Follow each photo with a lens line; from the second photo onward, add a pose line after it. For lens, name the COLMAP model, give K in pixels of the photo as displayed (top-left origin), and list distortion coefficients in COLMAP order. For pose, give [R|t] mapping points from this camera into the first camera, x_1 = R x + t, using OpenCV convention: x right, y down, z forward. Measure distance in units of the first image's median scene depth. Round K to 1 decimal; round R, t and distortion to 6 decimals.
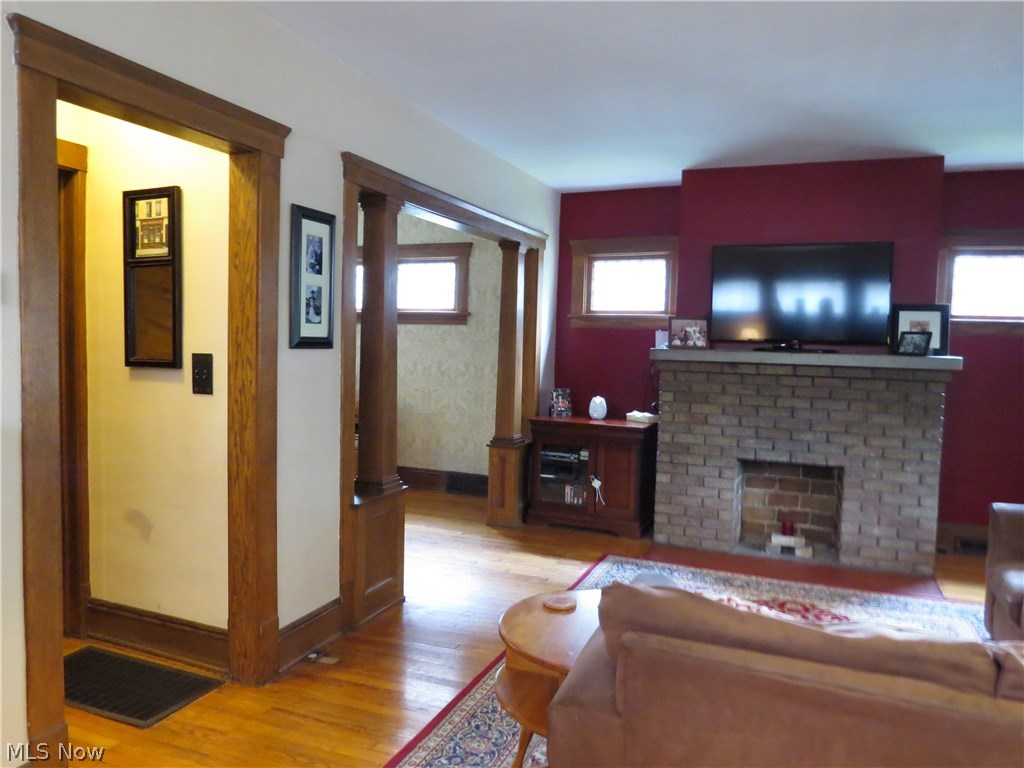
lens RADIAL K [[727.9, 0, 519.4], [0, 727.9, 385.9], [0, 0, 1]] dist [-0.011588, -0.001485]
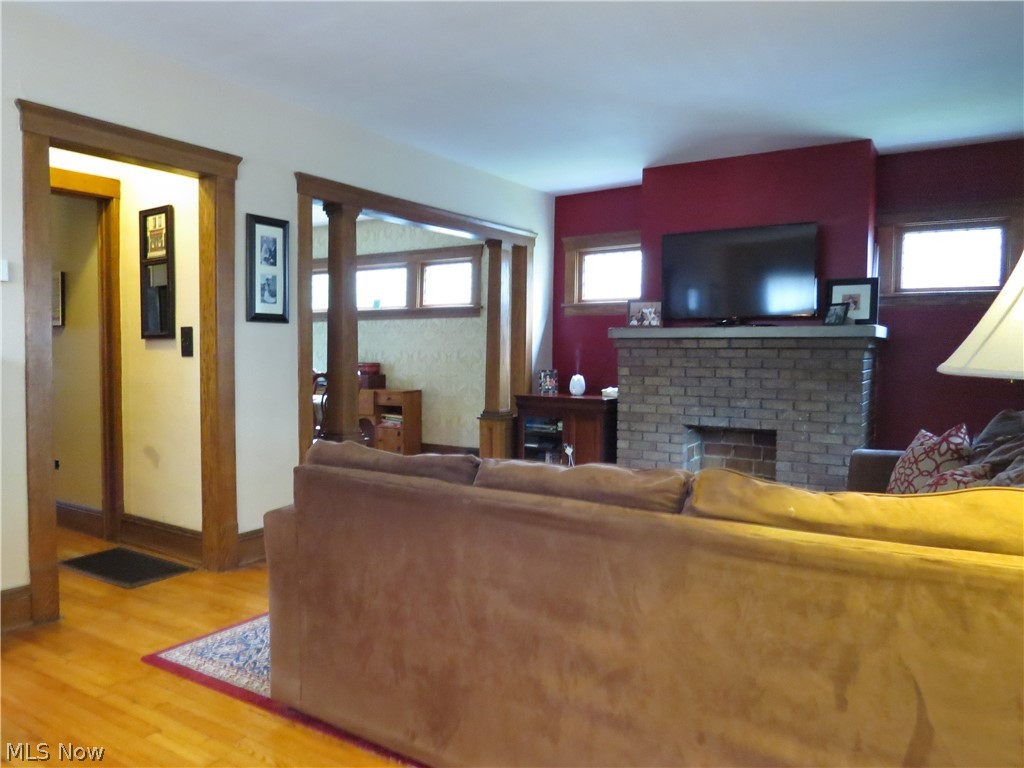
lens RADIAL K [[727.9, 0, 519.4], [0, 727.9, 385.9], [0, 0, 1]] dist [-0.011588, -0.001485]
pose [[0.983380, -0.011489, -0.181198, 0.270347], [0.008416, 0.999808, -0.017721, 0.061498], [0.181366, 0.015902, 0.983287, -0.140843]]
